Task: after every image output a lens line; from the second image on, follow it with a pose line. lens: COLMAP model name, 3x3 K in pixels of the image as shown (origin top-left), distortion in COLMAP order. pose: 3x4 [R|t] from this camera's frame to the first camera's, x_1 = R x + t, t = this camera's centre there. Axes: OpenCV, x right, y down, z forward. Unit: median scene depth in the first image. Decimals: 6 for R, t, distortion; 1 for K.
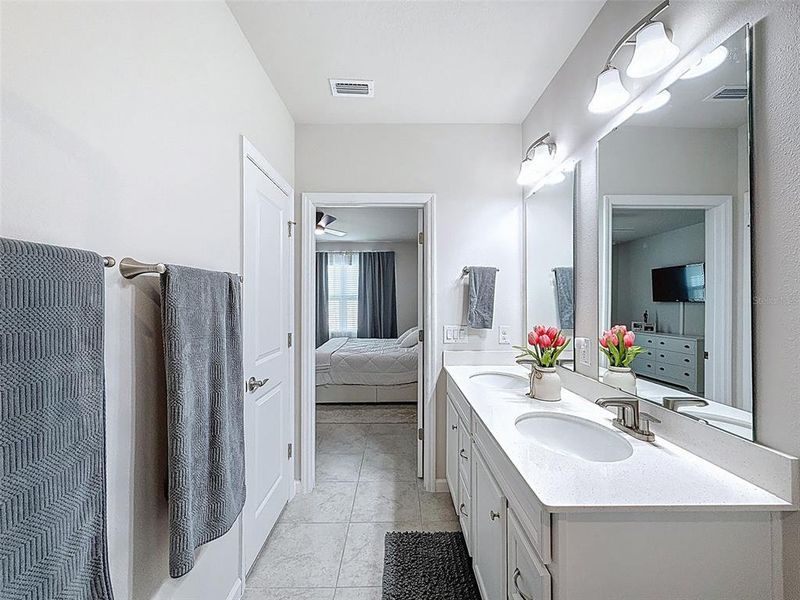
lens RADIAL K [[321.1, 0, 400.0], [0, 321.1, 300.0], [0, 0, 1]] dist [-0.001222, -0.000143]
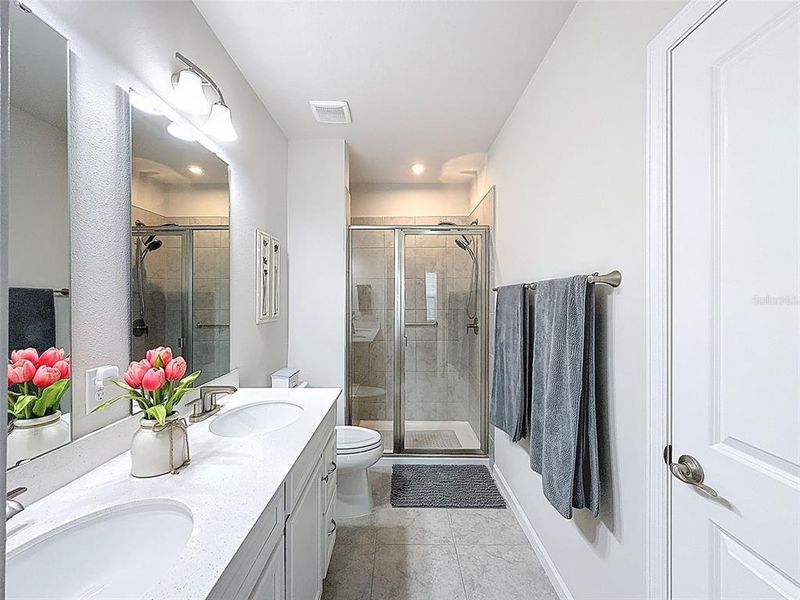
lens RADIAL K [[321.1, 0, 400.0], [0, 321.1, 300.0], [0, 0, 1]] dist [-0.001222, -0.000143]
pose [[-0.999865, -0.001707, 0.016345, -0.010624], [-0.001757, 0.999994, -0.003063, -0.009586], [-0.016340, -0.003091, -0.999862, 1.570762]]
